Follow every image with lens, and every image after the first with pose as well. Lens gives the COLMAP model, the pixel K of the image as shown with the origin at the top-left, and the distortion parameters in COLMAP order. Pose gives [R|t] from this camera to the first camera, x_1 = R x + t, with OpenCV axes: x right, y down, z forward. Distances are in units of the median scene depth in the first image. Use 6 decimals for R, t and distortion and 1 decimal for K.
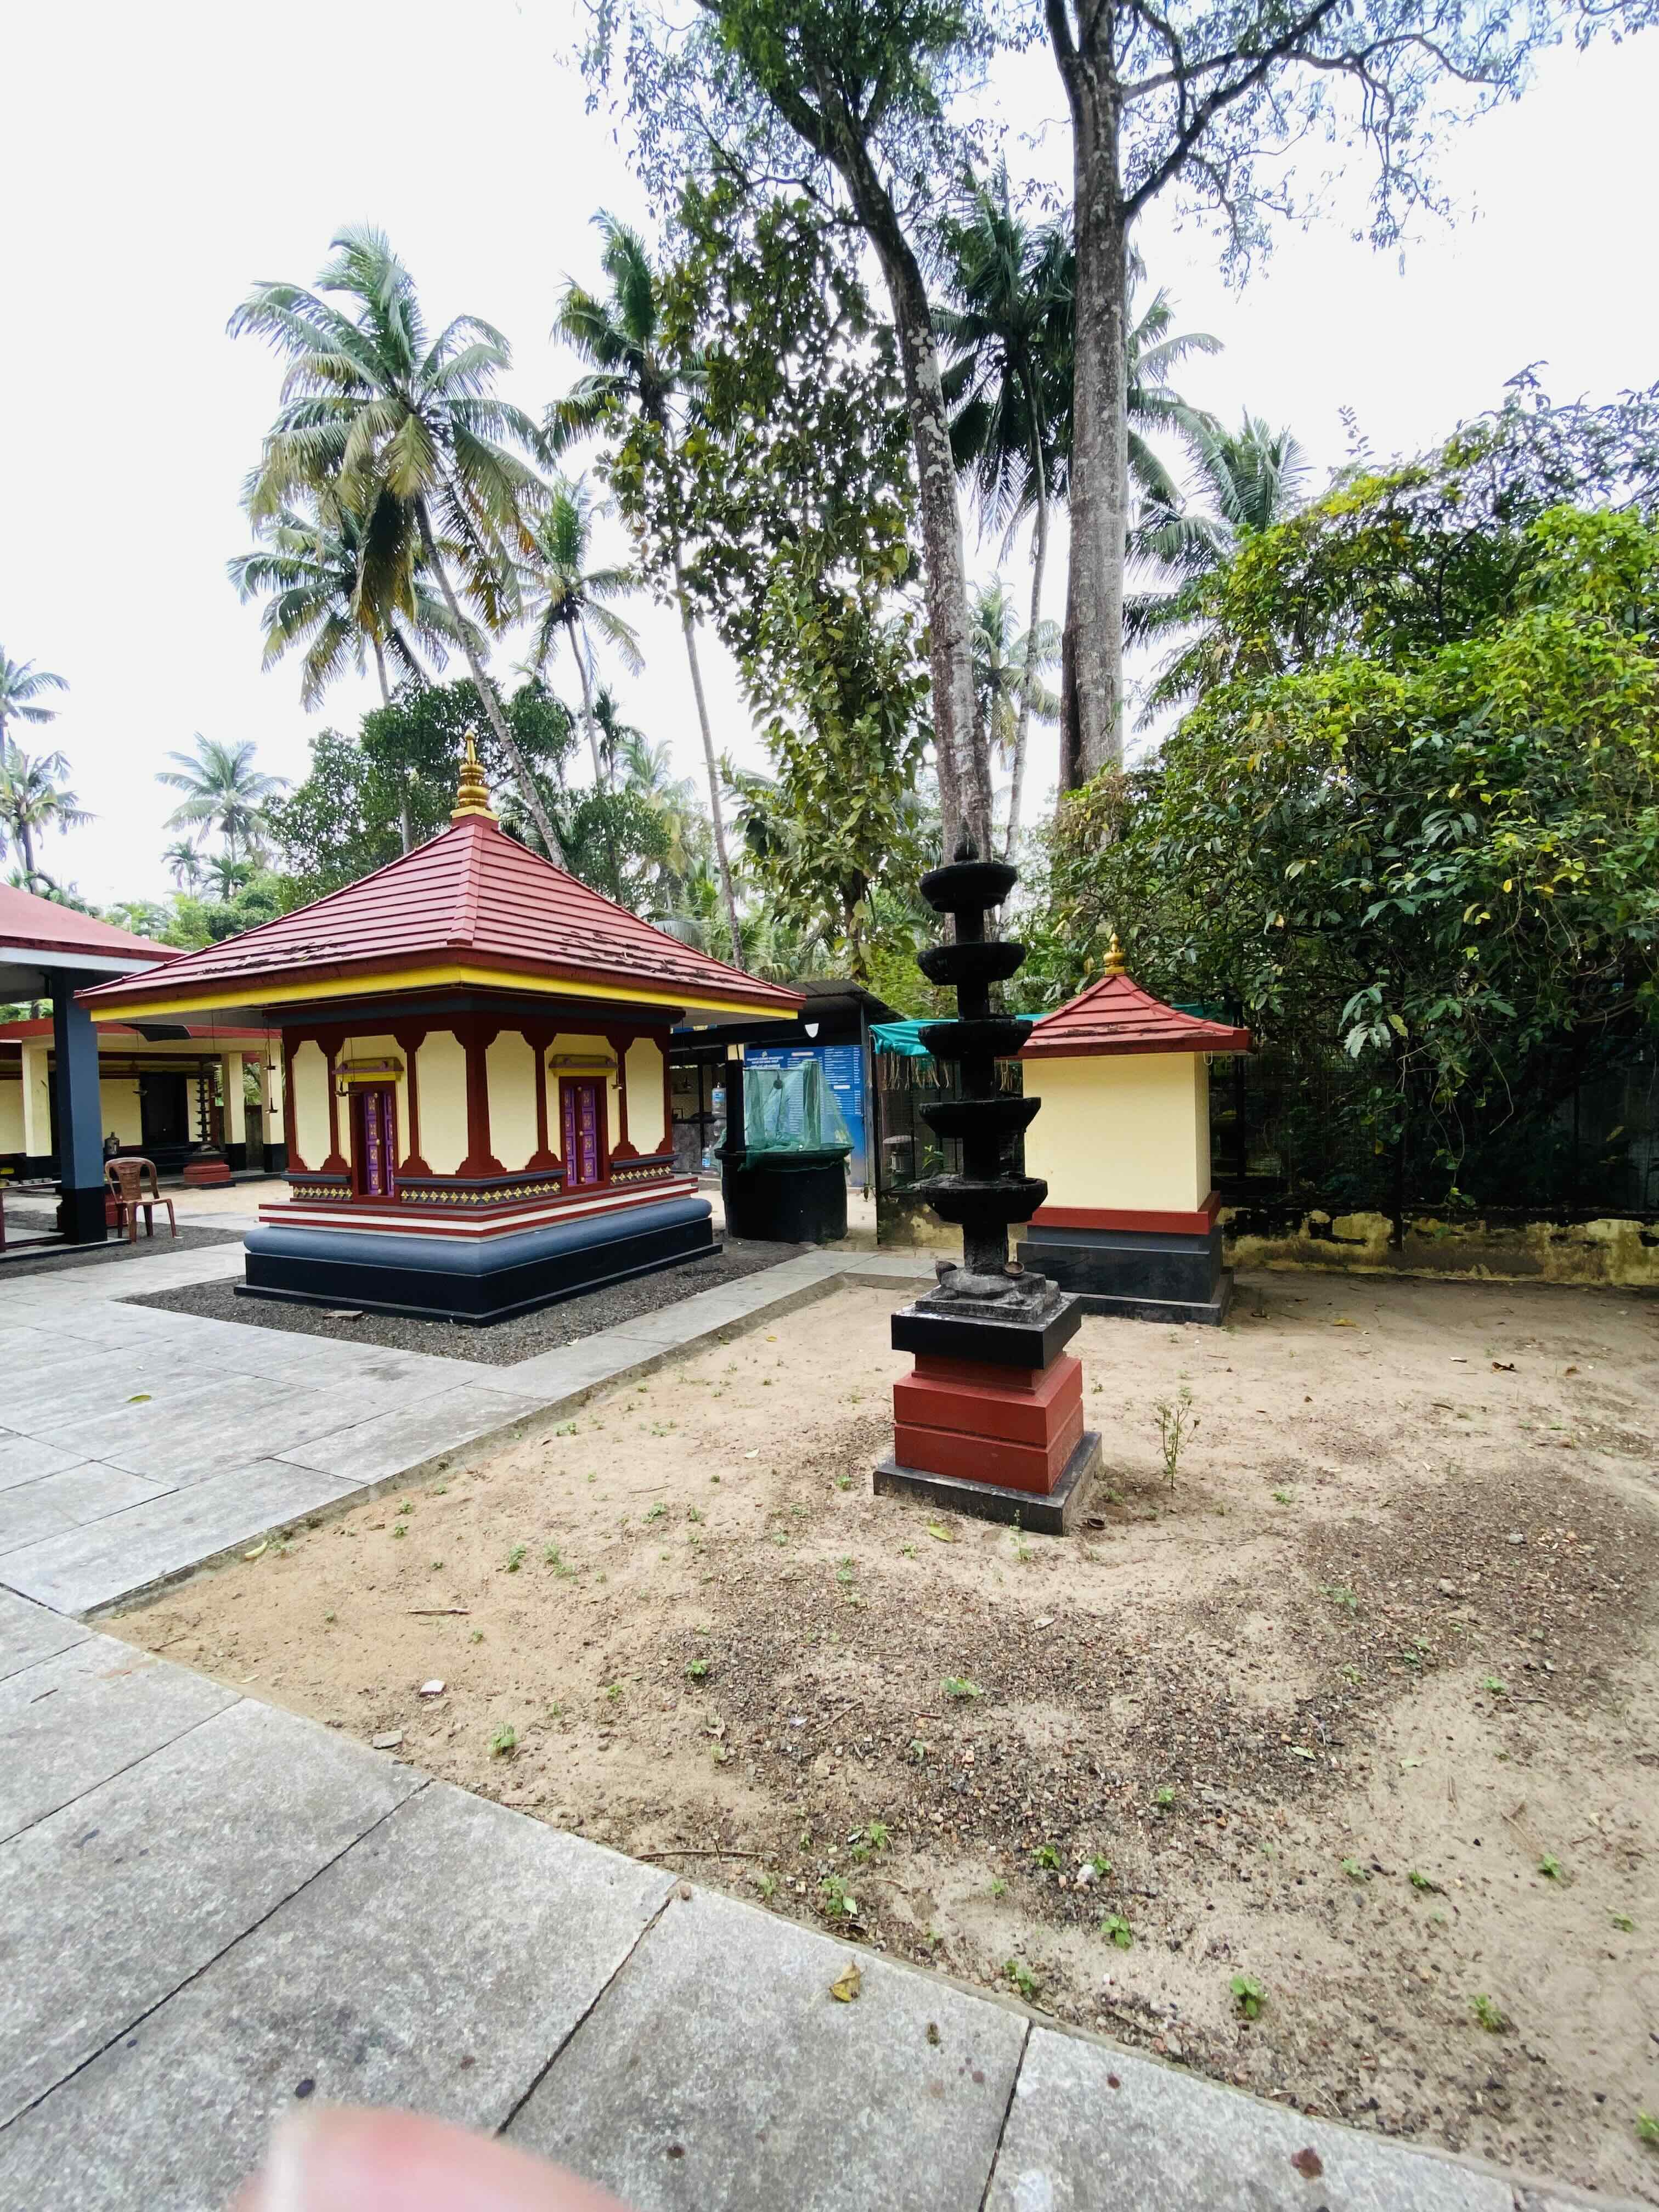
lens RADIAL K [[892.9, 0, 843.3], [0, 892.9, 1107.2], [0, 0, 1]] dist [0.028934, -0.025226]
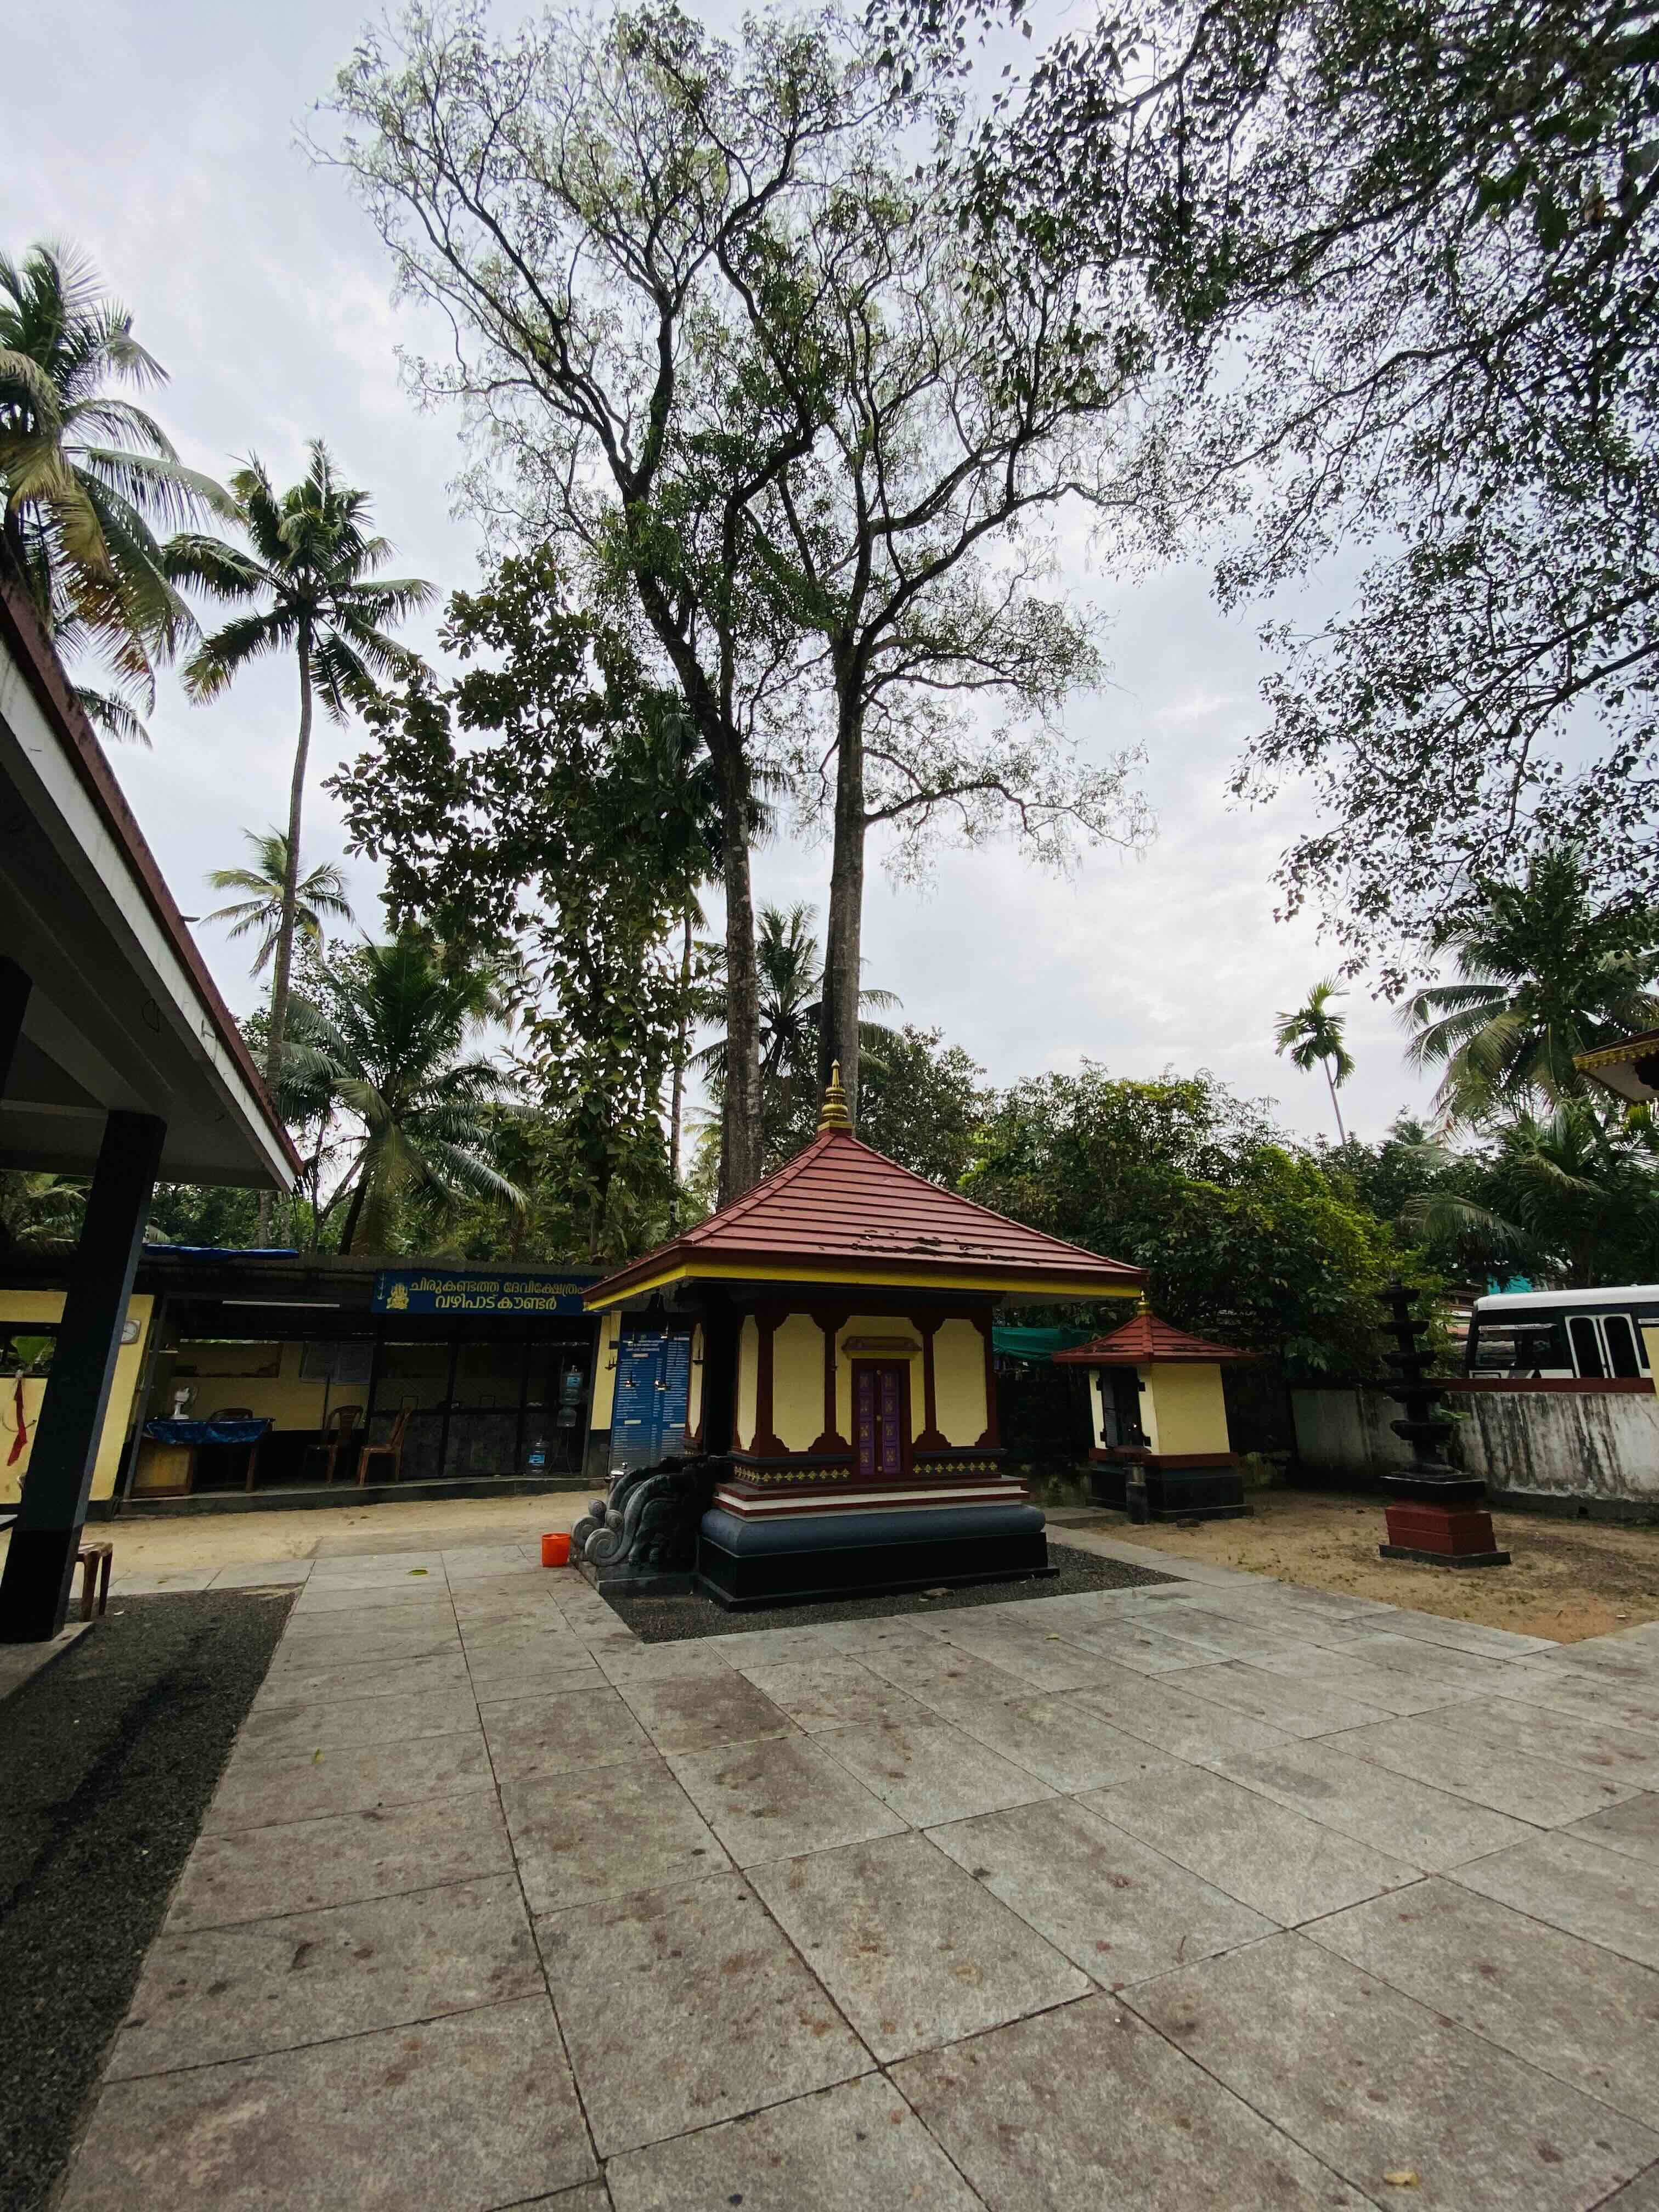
lens RADIAL K [[894.1, 0, 829.0], [0, 894.1, 1084.5], [0, 0, 1]] dist [0.017990, -0.017382]
pose [[0.620256, 0.266934, 0.737583, -1.367715], [-0.002195, 0.940902, -0.338671, 0.024808], [-0.784396, 0.208444, 0.584187, 0.320955]]
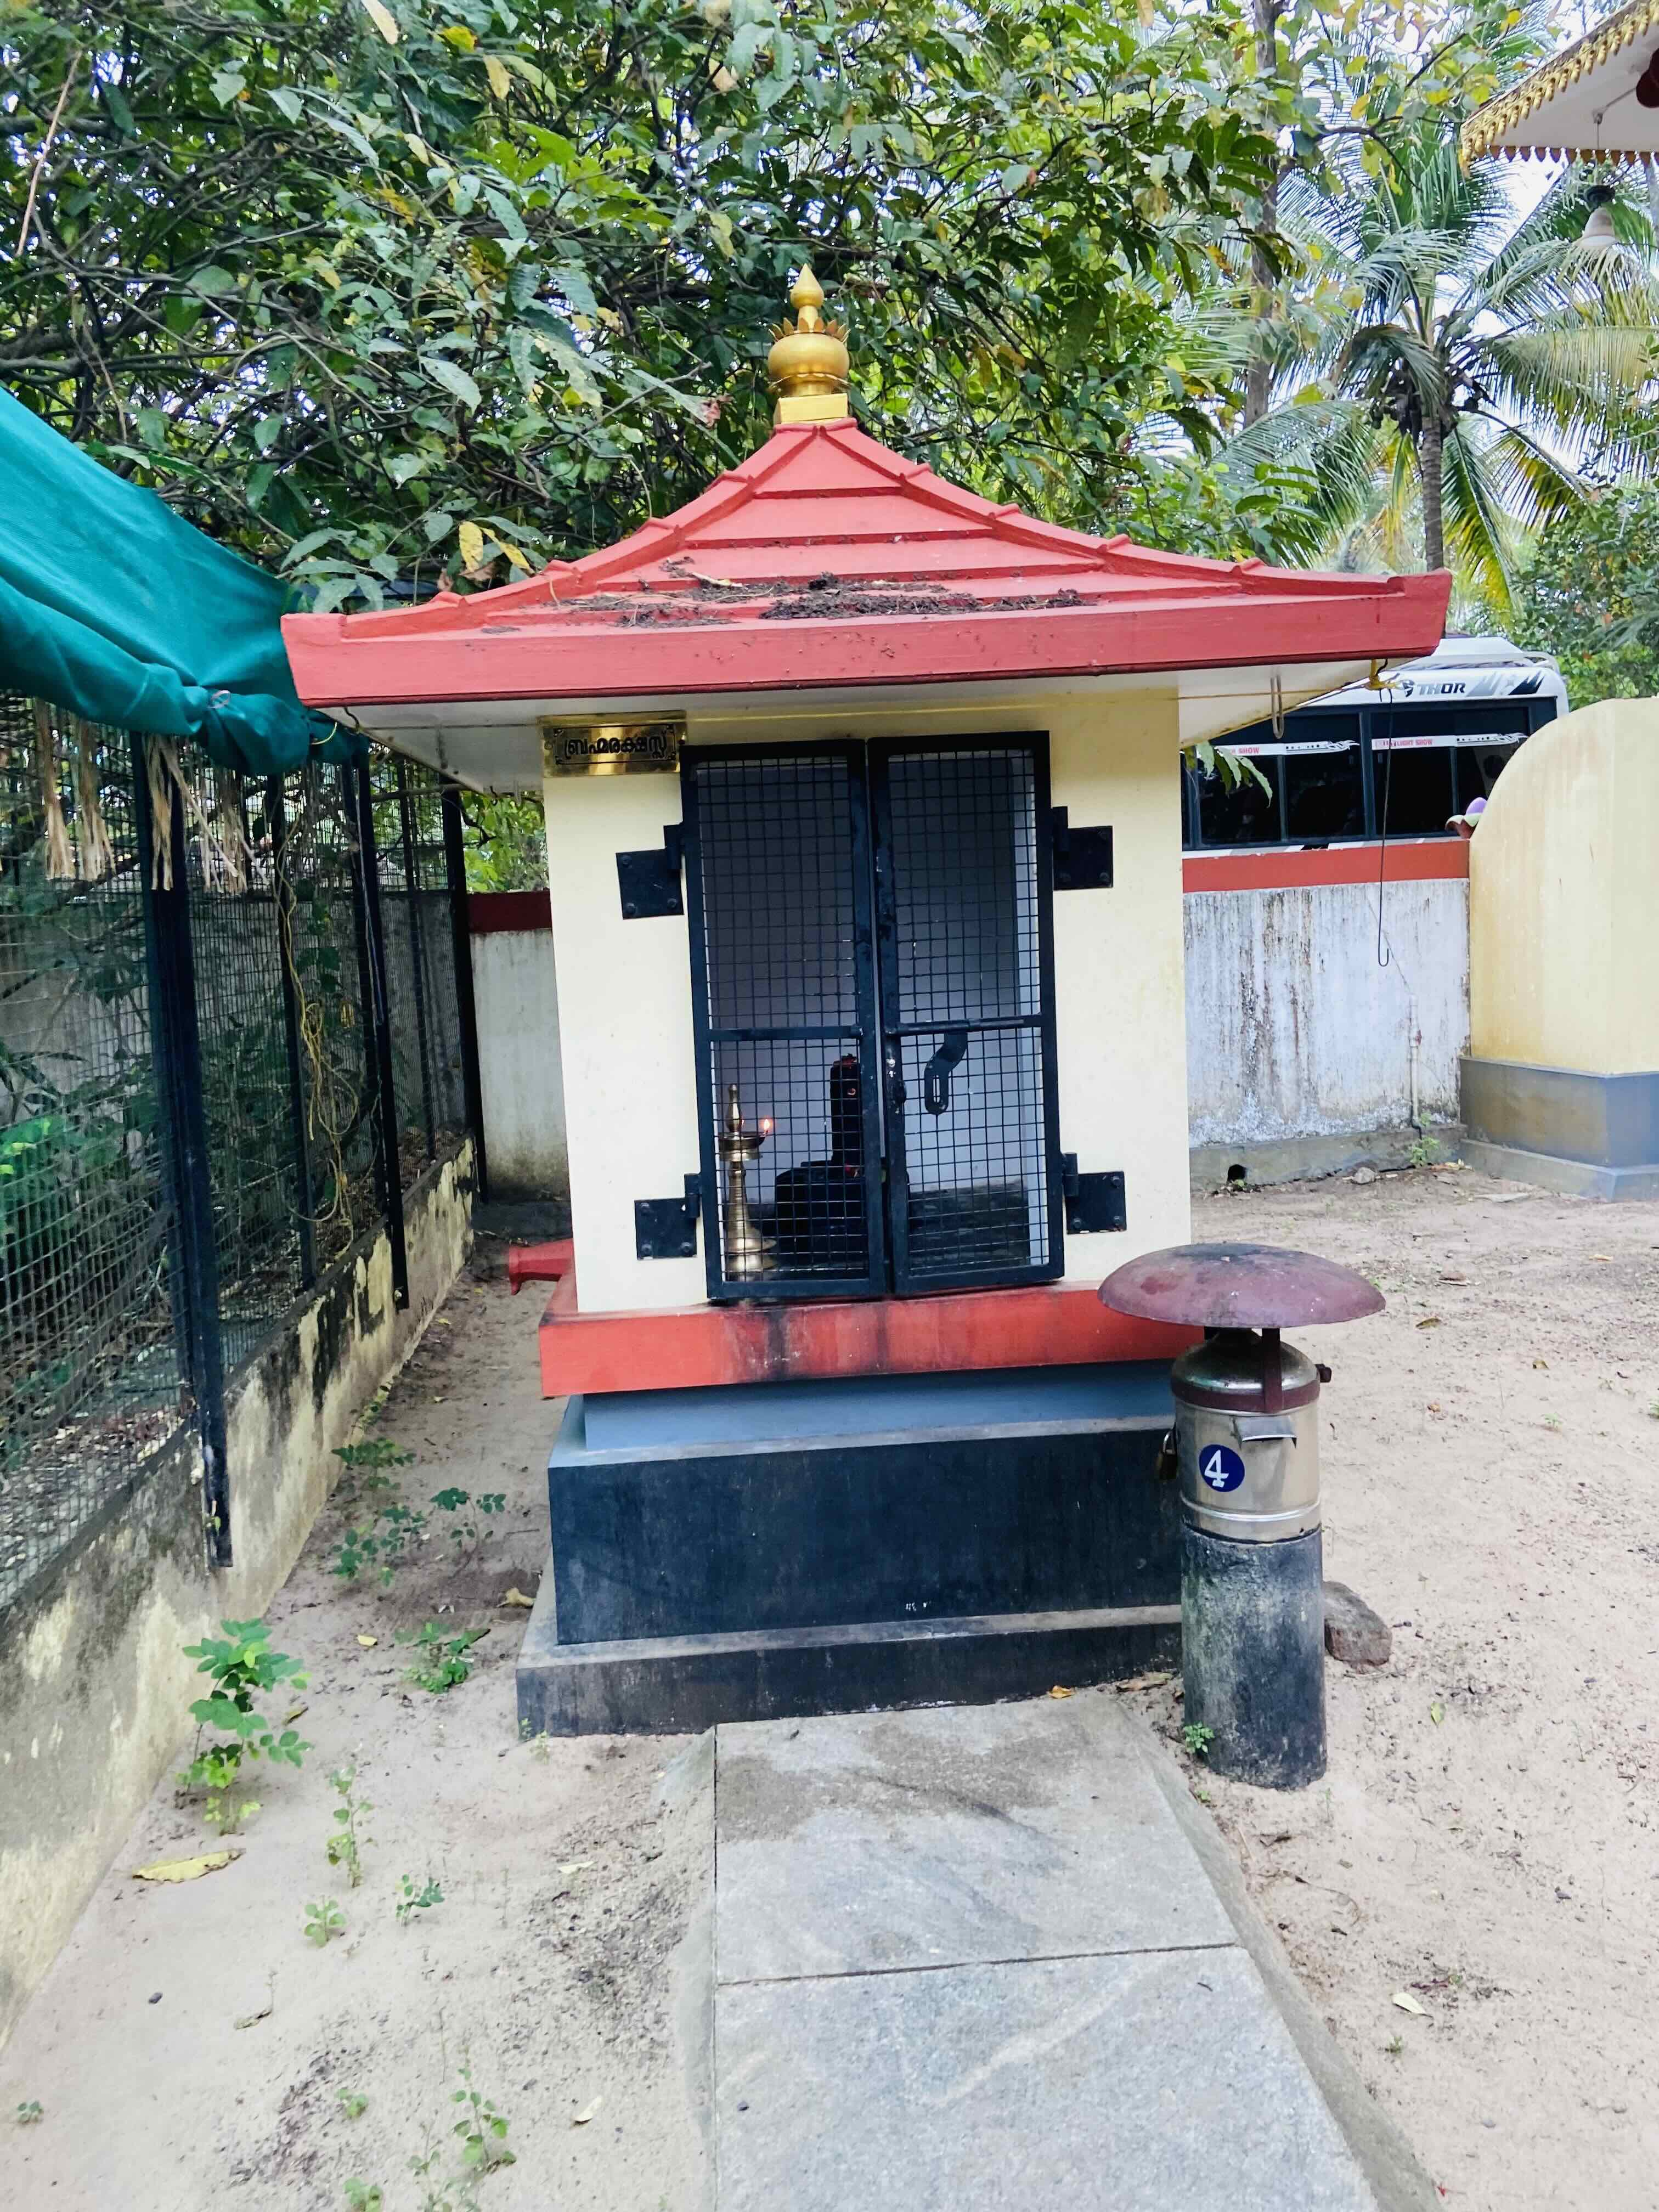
lens RADIAL K [[1680.2, 0, 829.5], [0, 1680.2, 1106.0], [0, 0, 1]] dist [0.135693, -0.171299]
pose [[-0.523070, -0.044140, 0.851146, -0.122503], [0.079803, 0.991734, 0.100474, 0.006184], [-0.848545, 0.120479, -0.515224, 1.148148]]
